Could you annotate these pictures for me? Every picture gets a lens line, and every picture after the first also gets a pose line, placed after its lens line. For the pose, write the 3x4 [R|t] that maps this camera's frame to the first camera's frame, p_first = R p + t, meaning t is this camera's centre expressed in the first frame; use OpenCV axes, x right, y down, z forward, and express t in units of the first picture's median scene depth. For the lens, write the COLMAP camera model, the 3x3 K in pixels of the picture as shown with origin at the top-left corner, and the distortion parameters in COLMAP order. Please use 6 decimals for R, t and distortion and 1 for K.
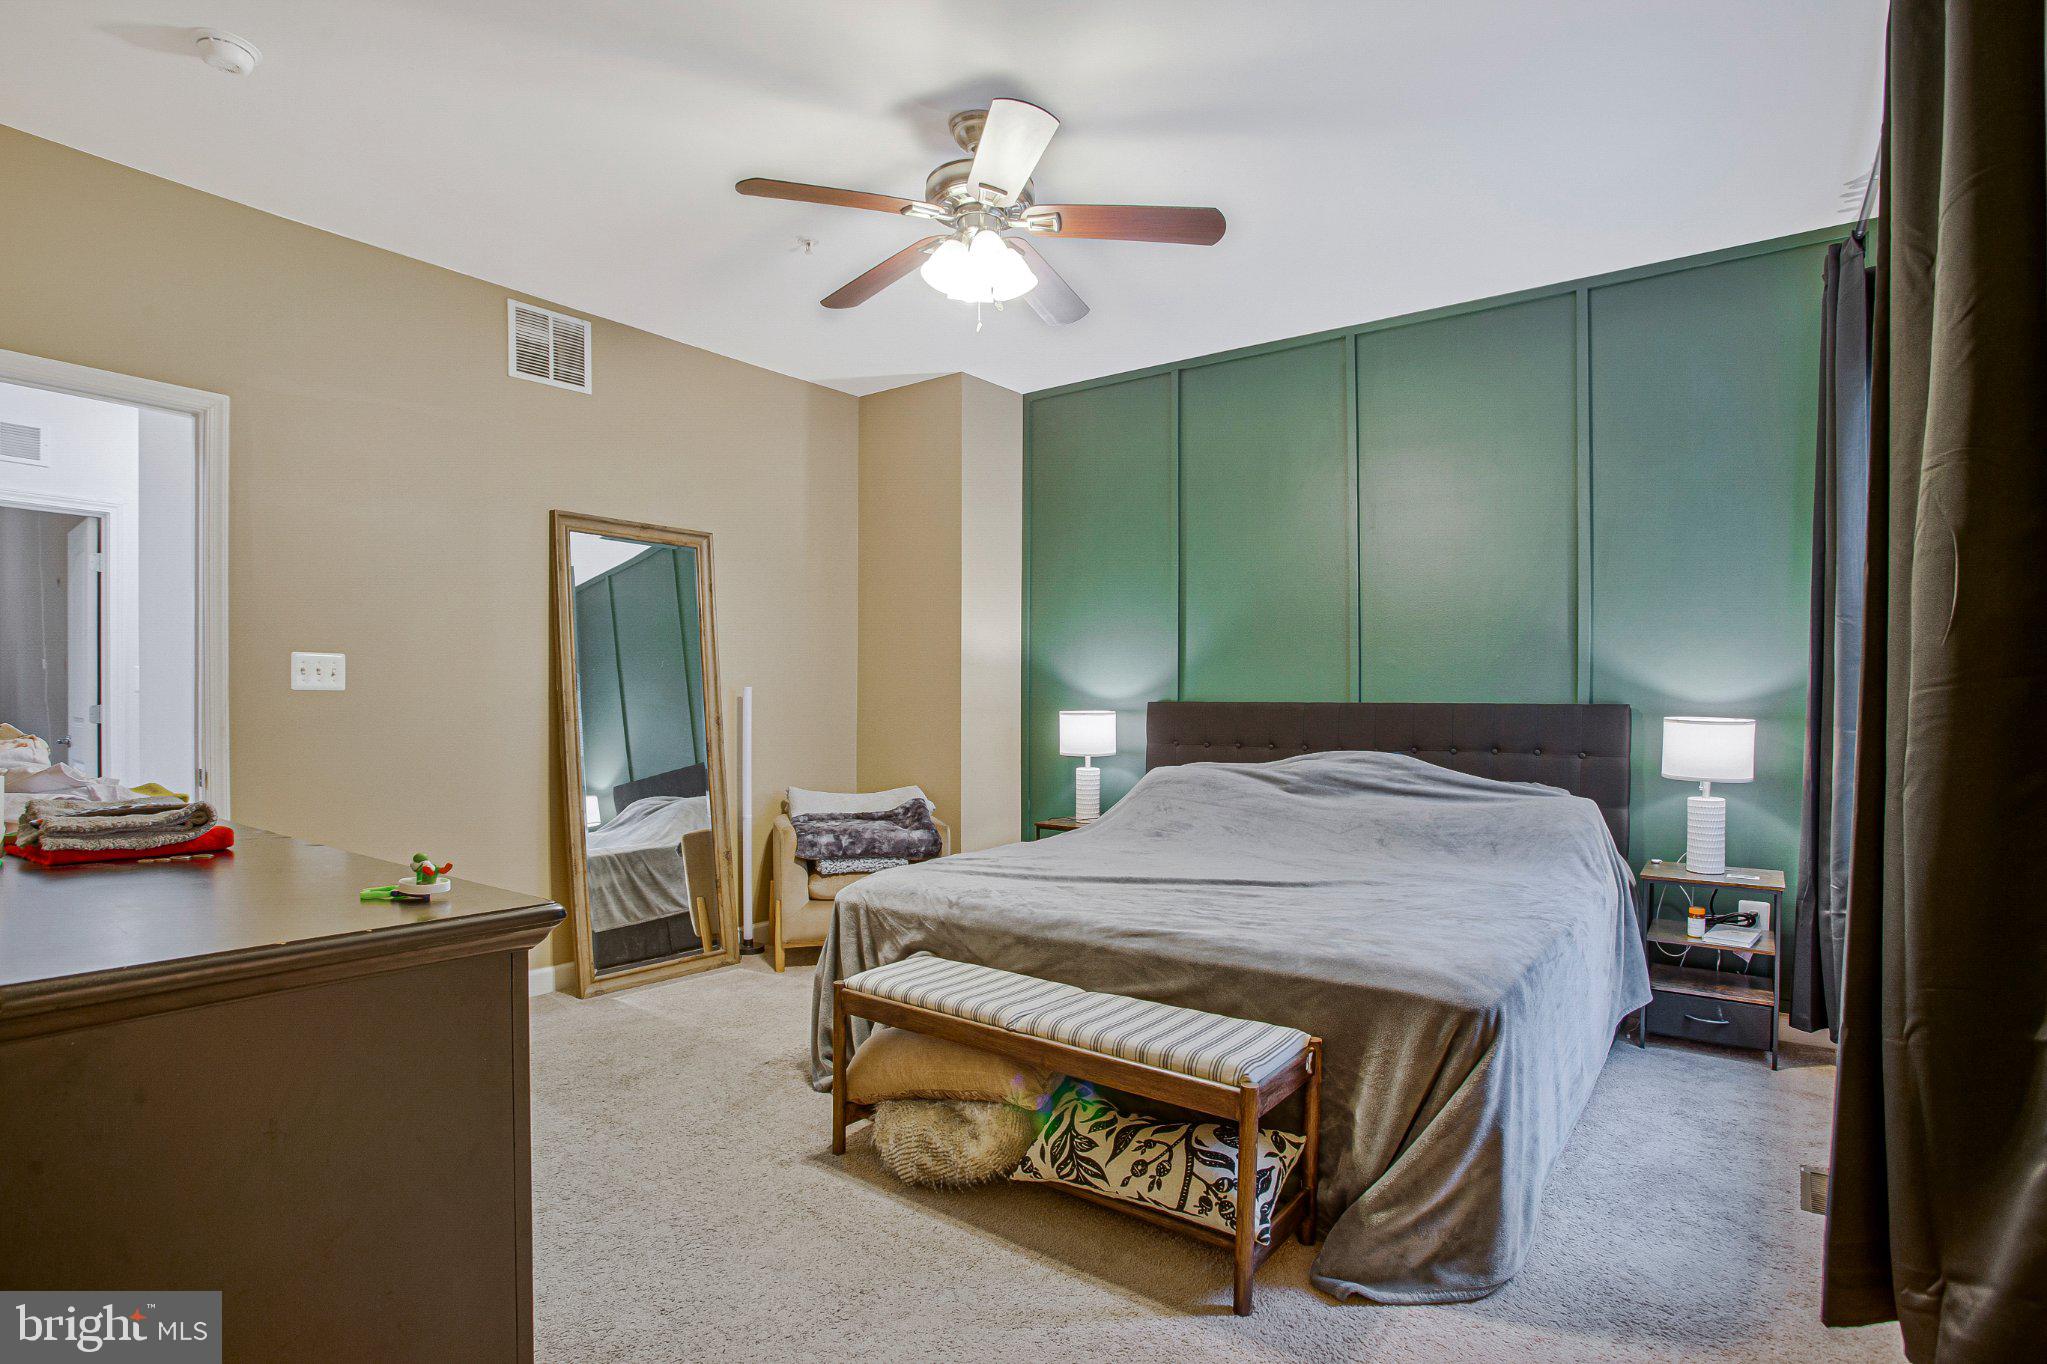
lens RADIAL K [[1068.2, 0, 1023.5], [0, 1068.2, 682.0], [0, 0, 1]] dist [-0.083702, 0.043522]
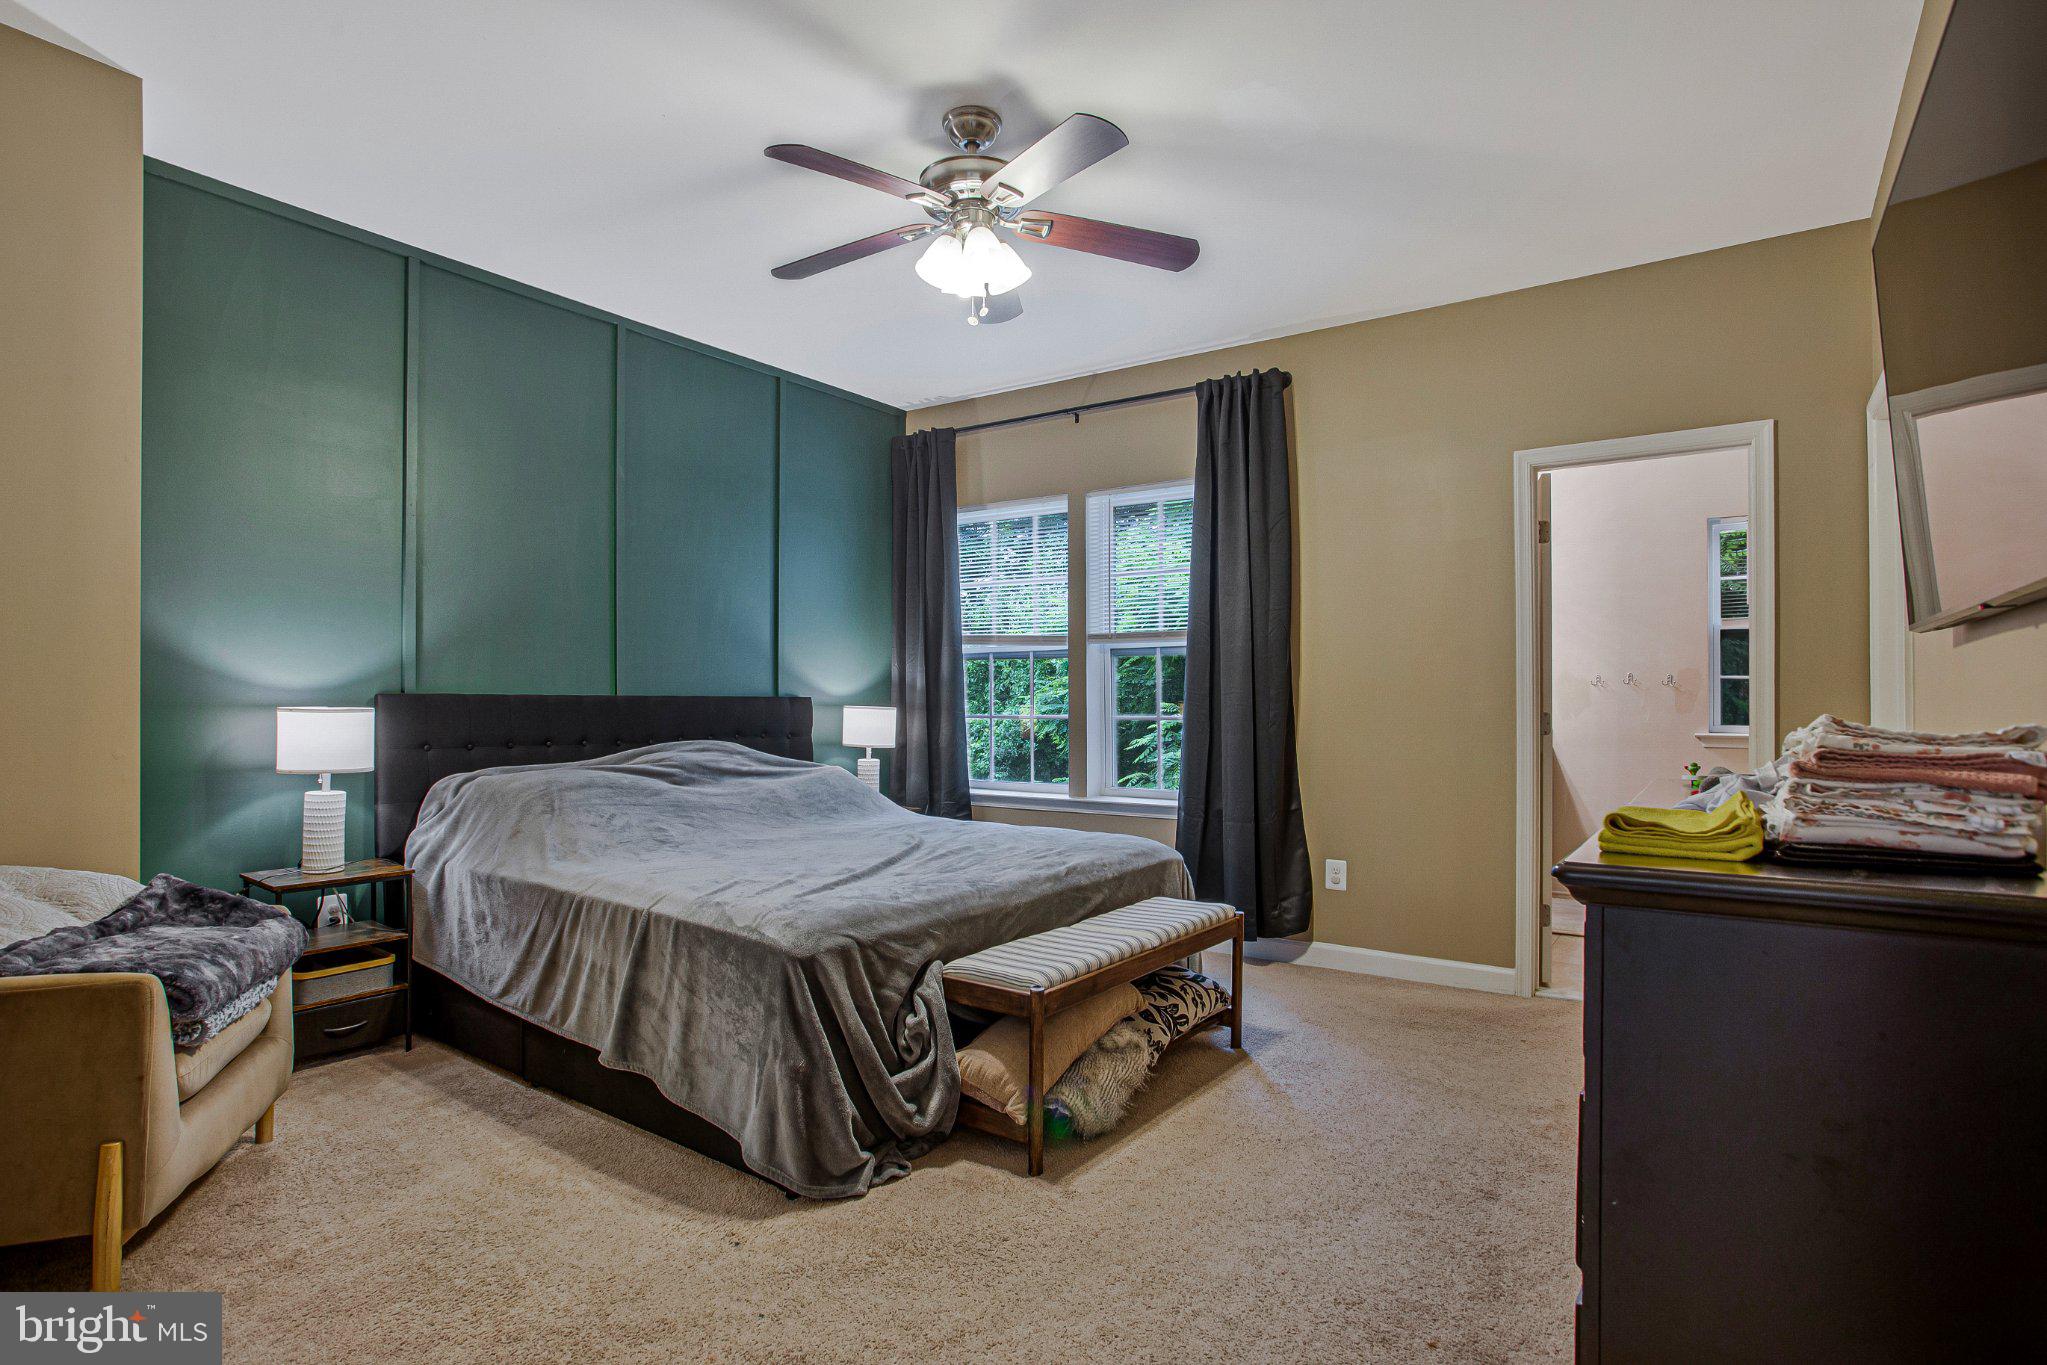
lens RADIAL K [[1068.2, 0, 1023.5], [0, 1068.2, 682.5], [0, 0, 1]] dist [-0.083702, 0.043522]
pose [[-0.052893, 0.016342, 0.998466, -1.214442], [-0.020100, 0.999646, -0.017427, 0.030081], [-0.998398, -0.020991, -0.052546, 1.157695]]
